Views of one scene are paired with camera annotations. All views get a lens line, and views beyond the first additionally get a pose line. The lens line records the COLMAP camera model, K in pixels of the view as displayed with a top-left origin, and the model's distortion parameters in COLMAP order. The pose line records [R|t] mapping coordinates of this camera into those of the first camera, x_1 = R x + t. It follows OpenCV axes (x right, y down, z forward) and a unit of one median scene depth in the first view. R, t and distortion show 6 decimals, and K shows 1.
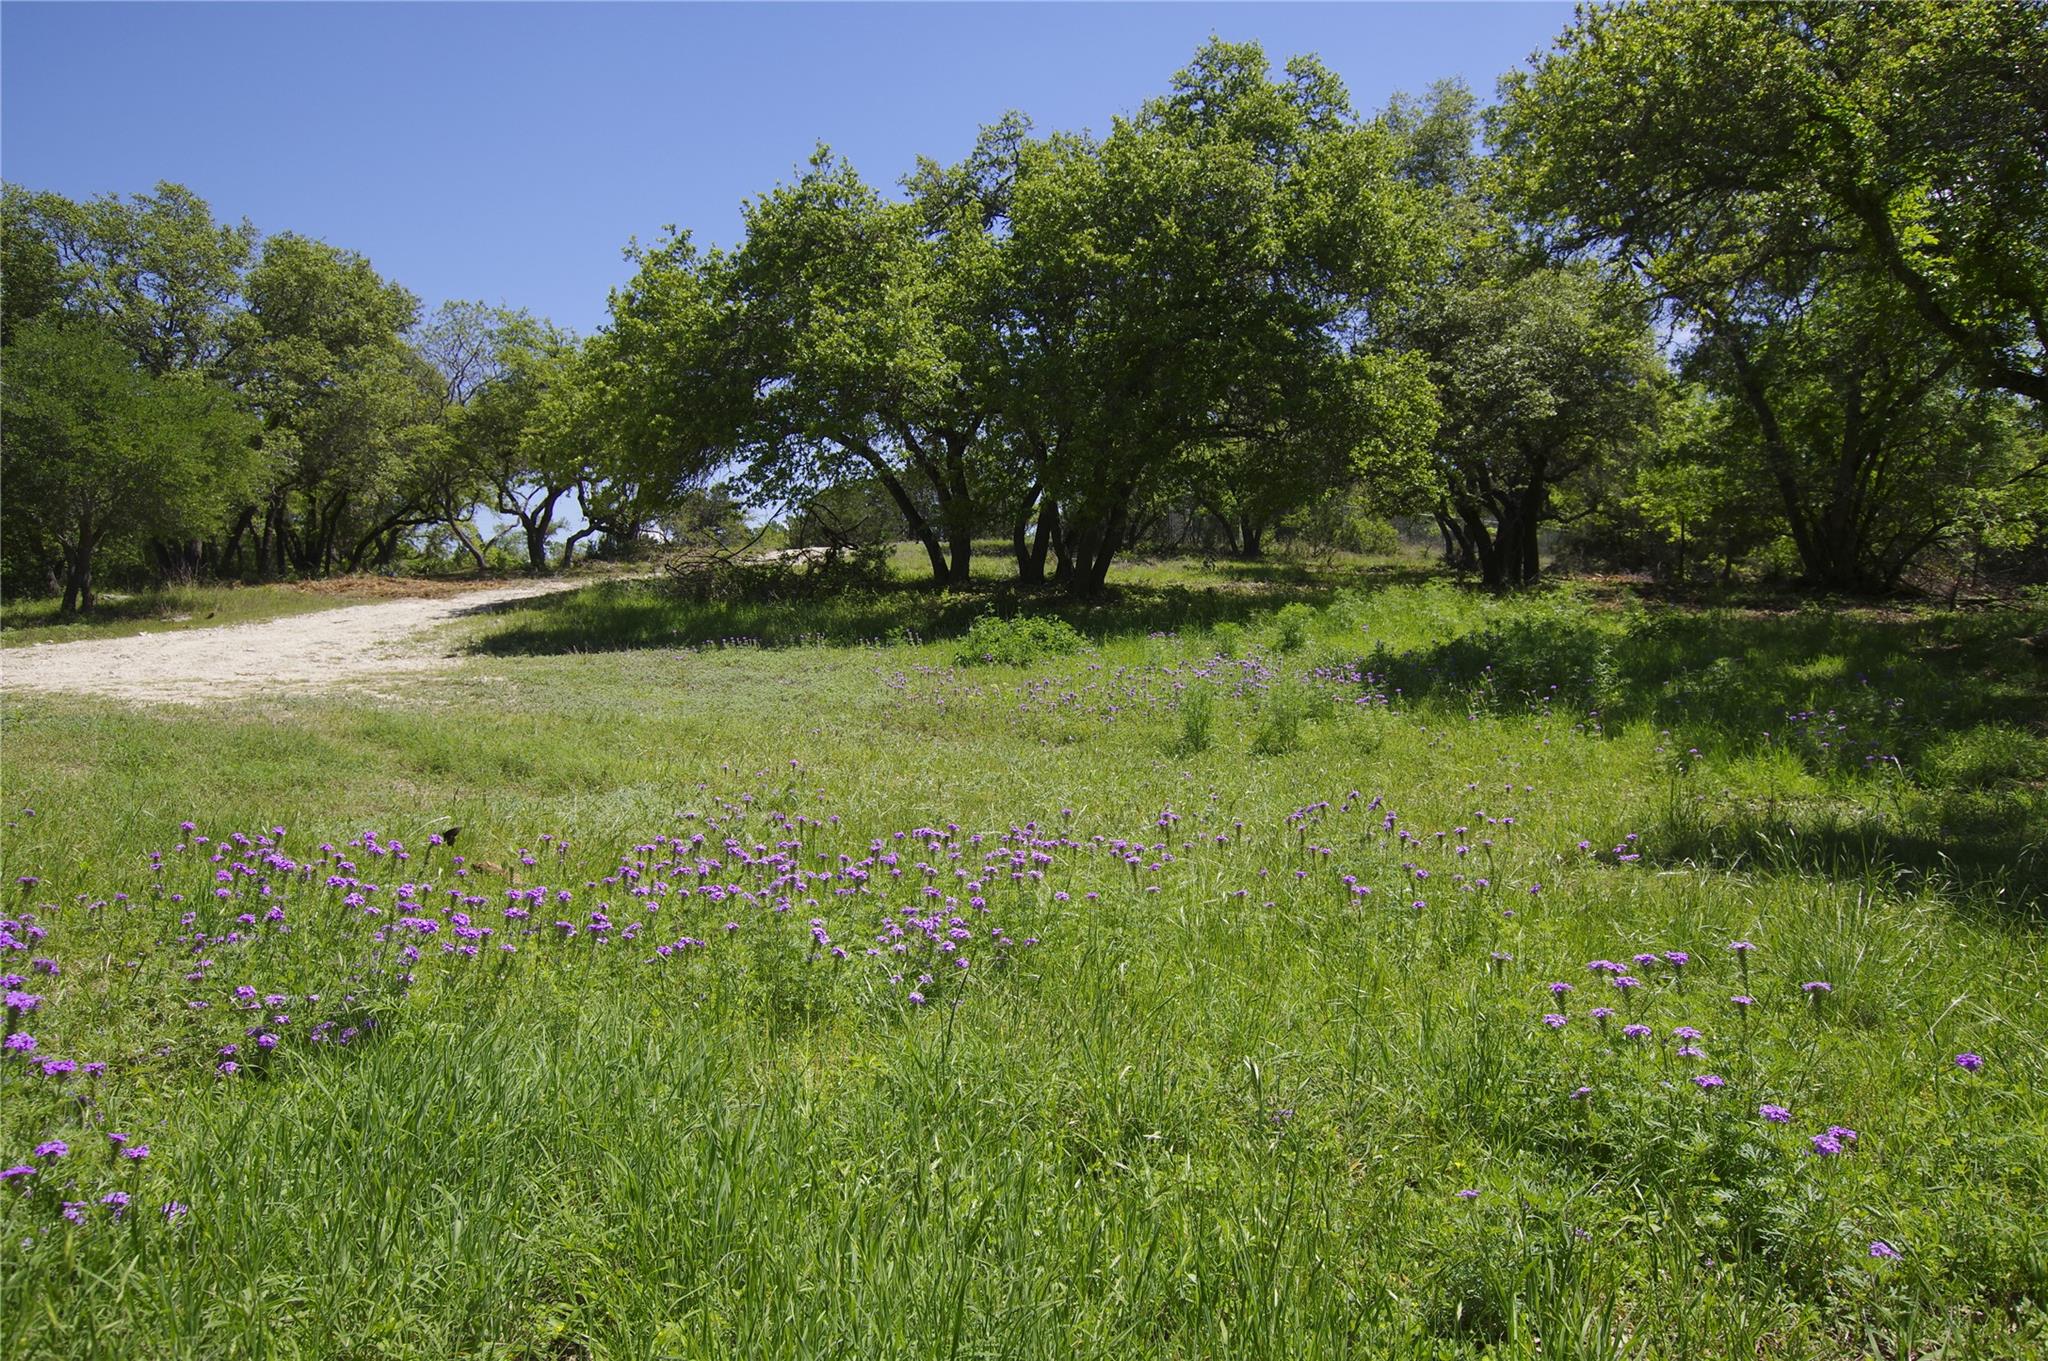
lens RADIAL K [[1336.0, 0, 1045.9], [0, 1336.0, 693.8], [0, 0, 1]] dist [-0.007215, 0.003576]
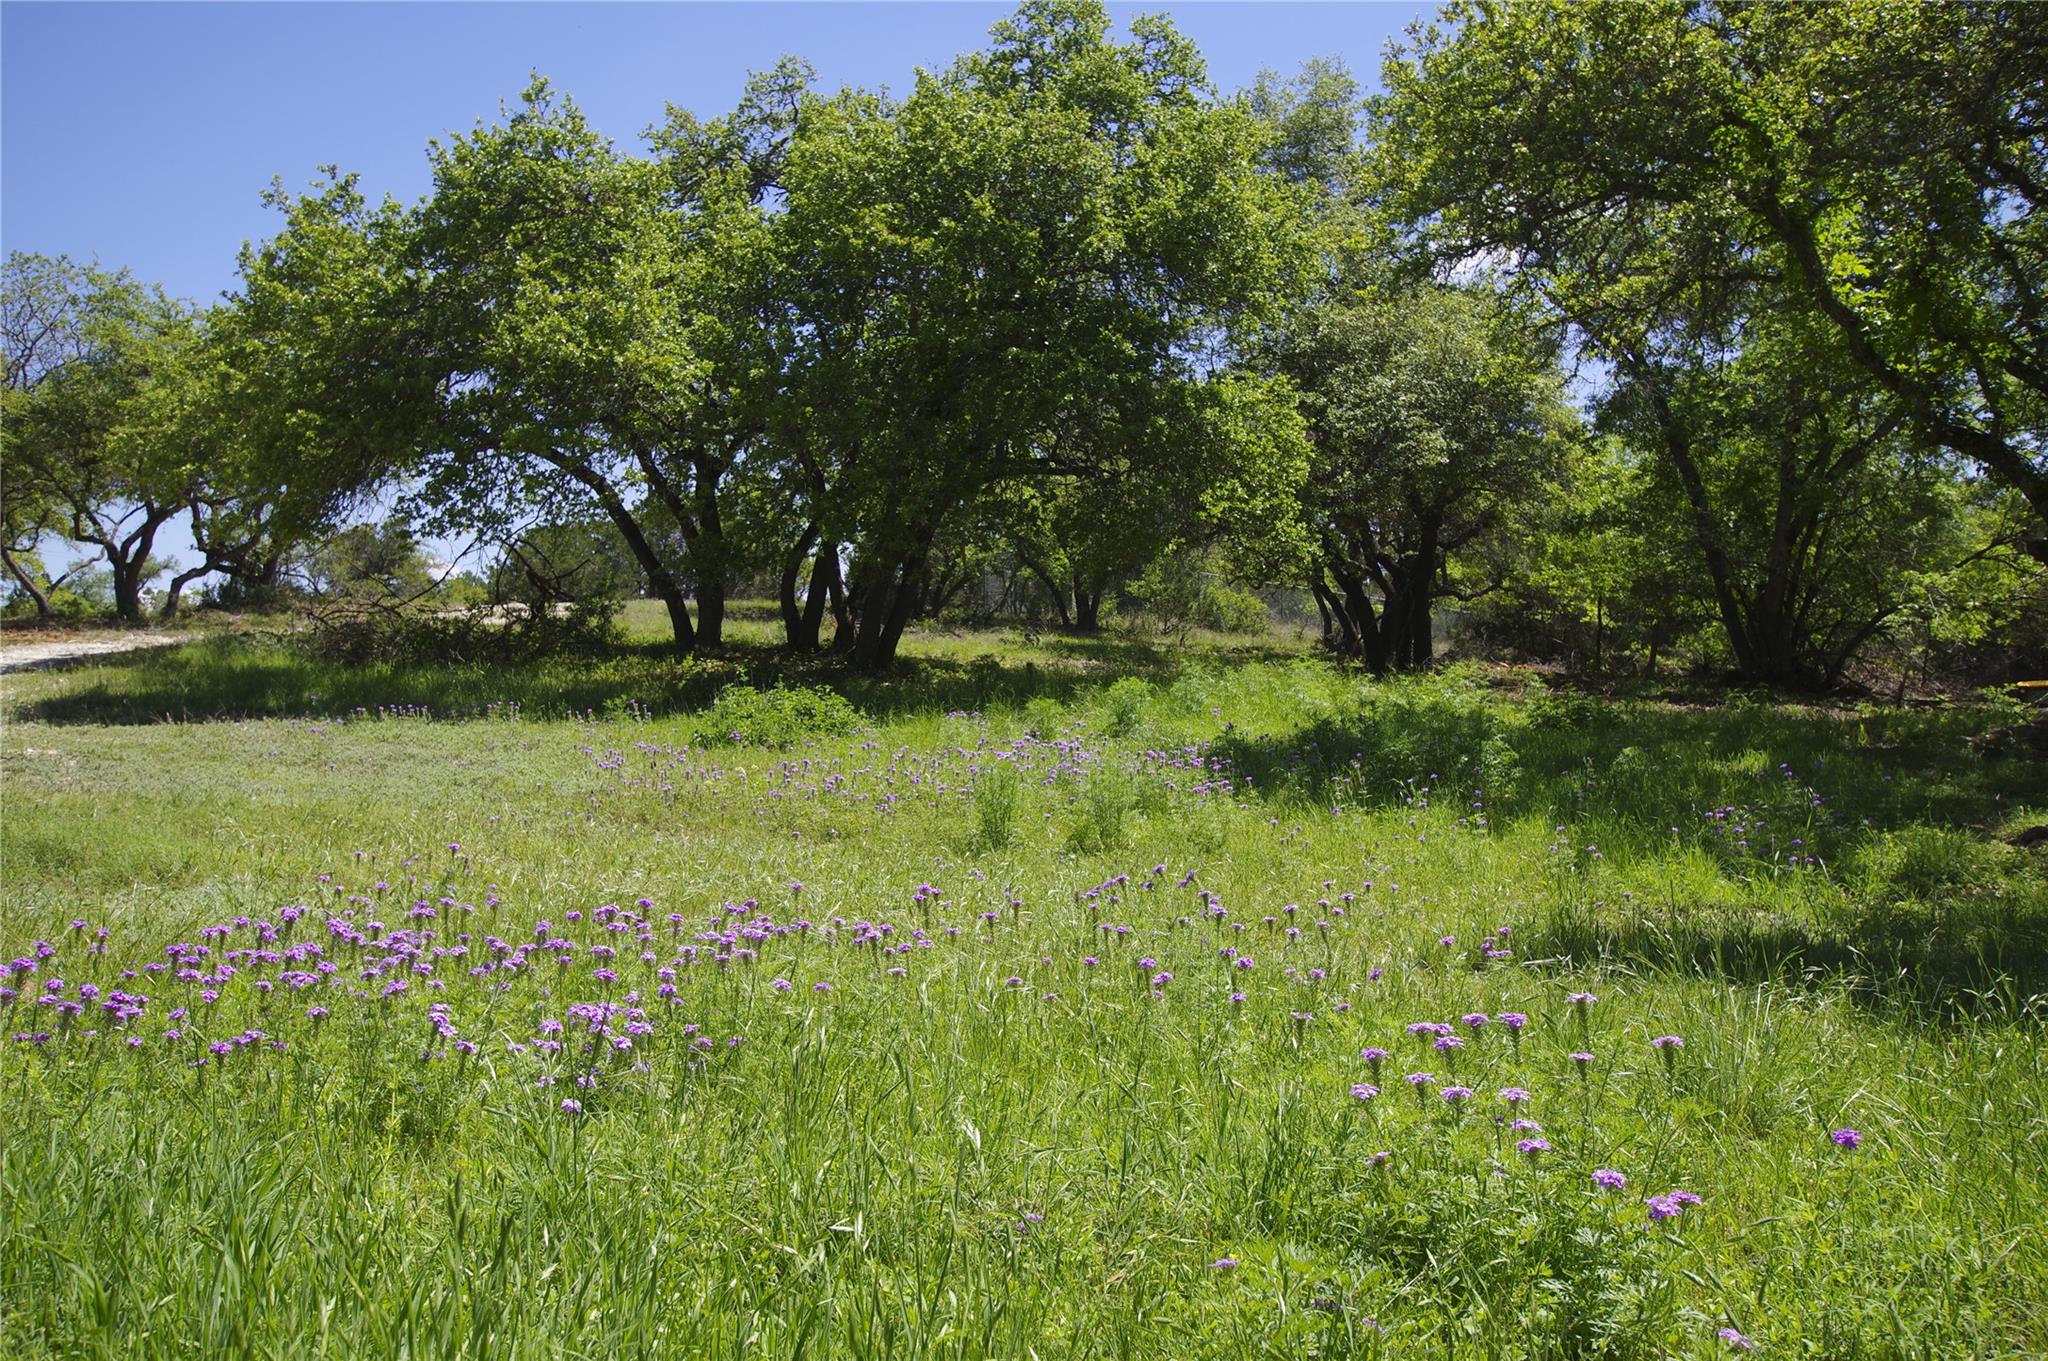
lens RADIAL K [[1707.3, 0, 1064.0], [0, 1707.3, 694.8], [0, 0, 1]] dist [-0.008108, 0.033298]
pose [[0.990305, 0.022946, 0.137005, 0.006347], [-0.013886, 0.997675, -0.066722, 0.008760], [-0.138217, 0.064173, 0.988321, -0.000817]]
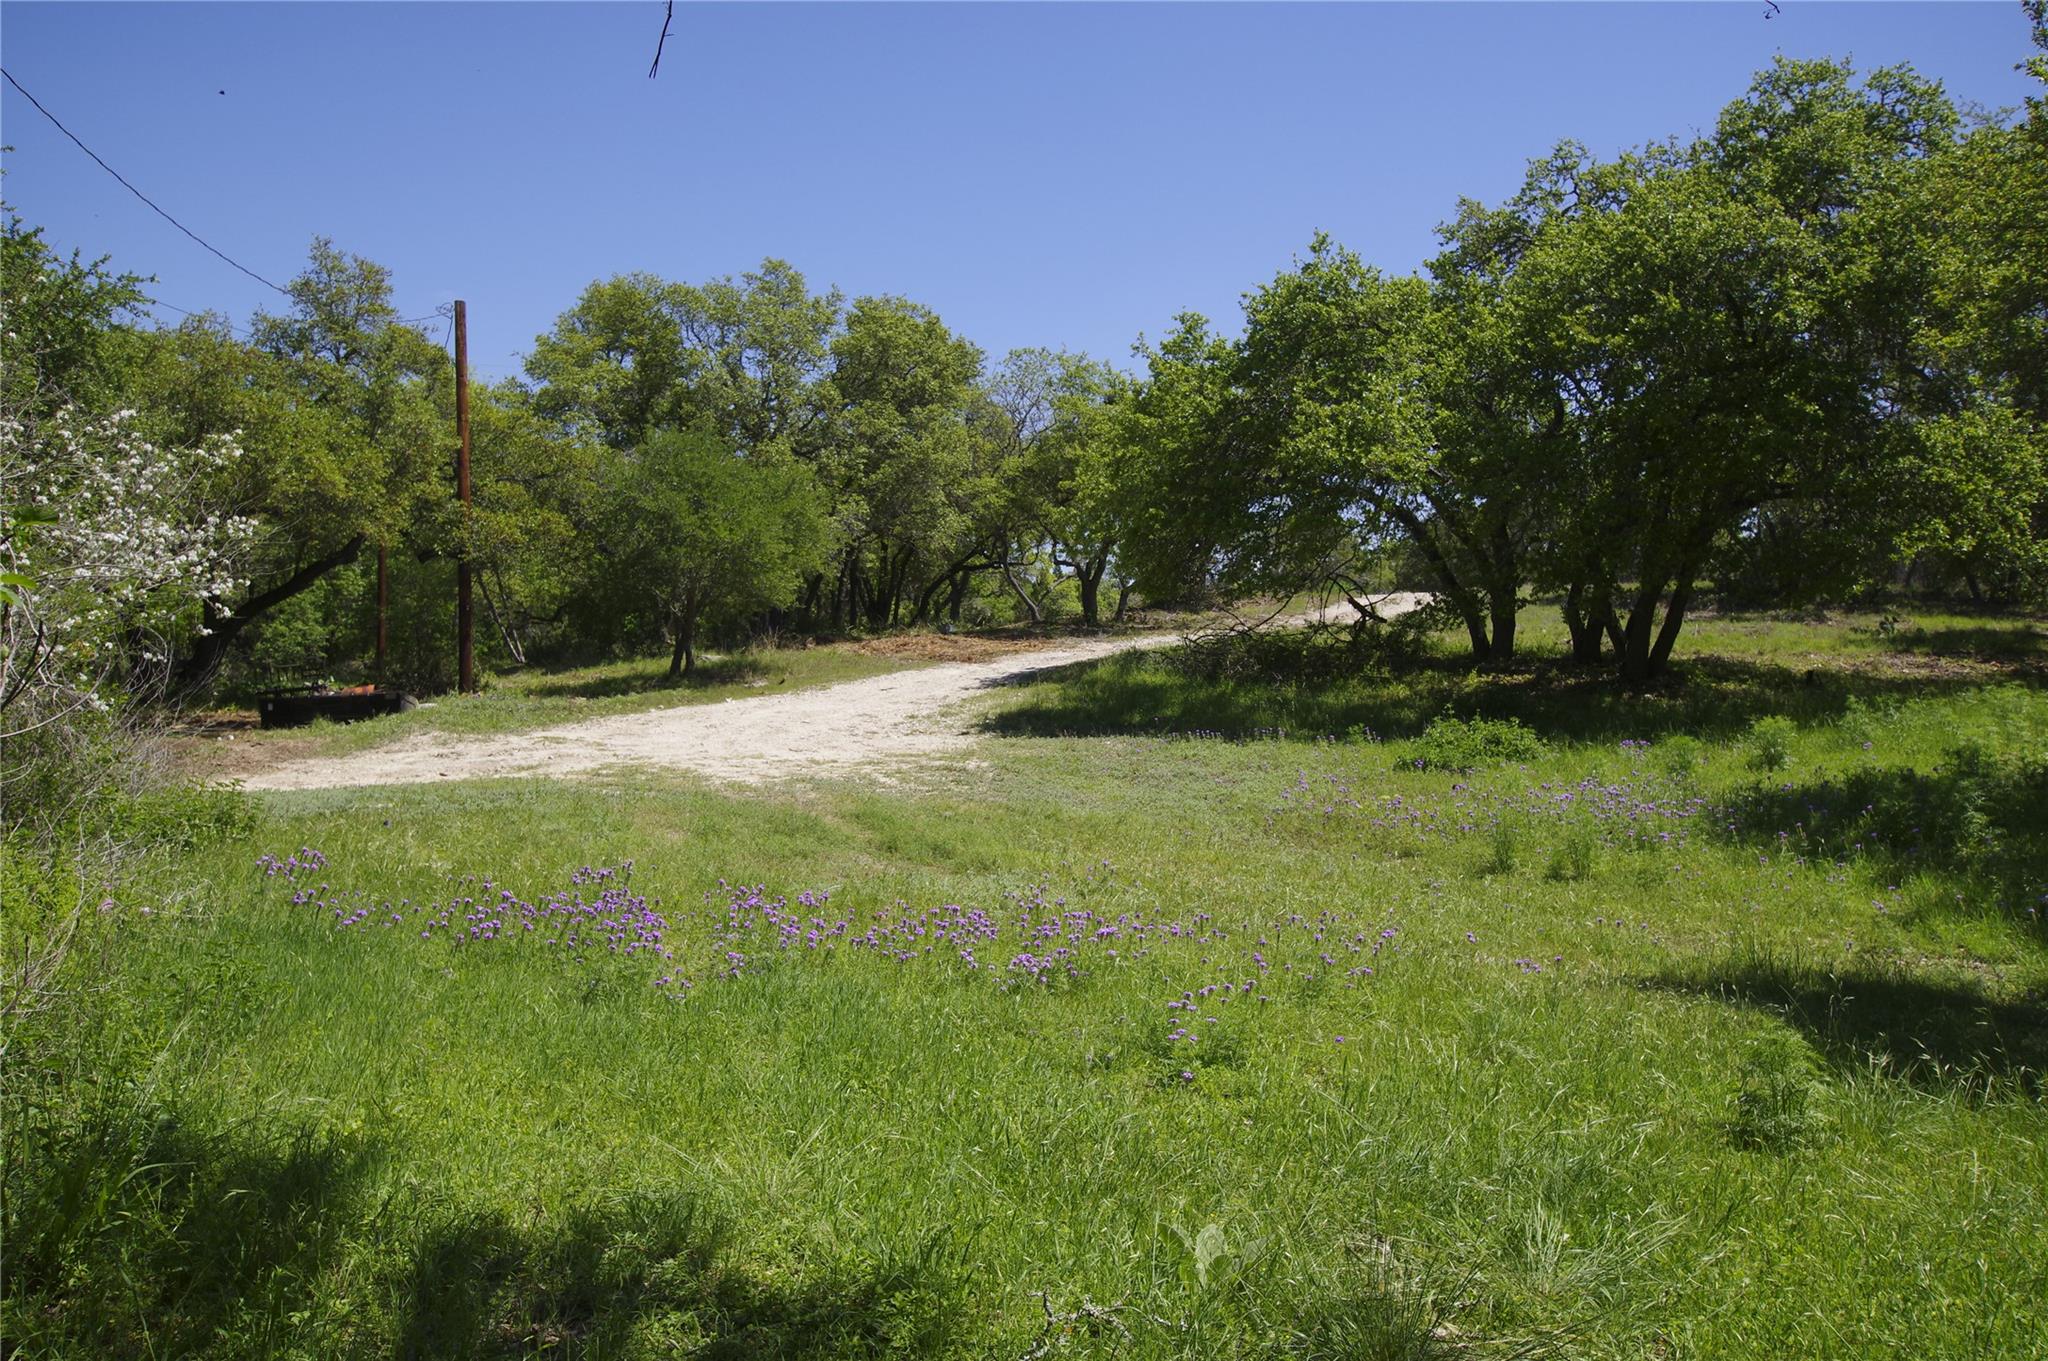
lens RADIAL K [[1707.3, 0, 1021.0], [0, 1707.3, 688.5], [0, 0, 1]] dist [-0.008108, 0.033298]
pose [[0.908070, 0.025239, -0.418058, 0.163369], [-0.040068, 0.998839, -0.026729, -0.027473], [0.416898, 0.041023, 0.908027, -0.226885]]
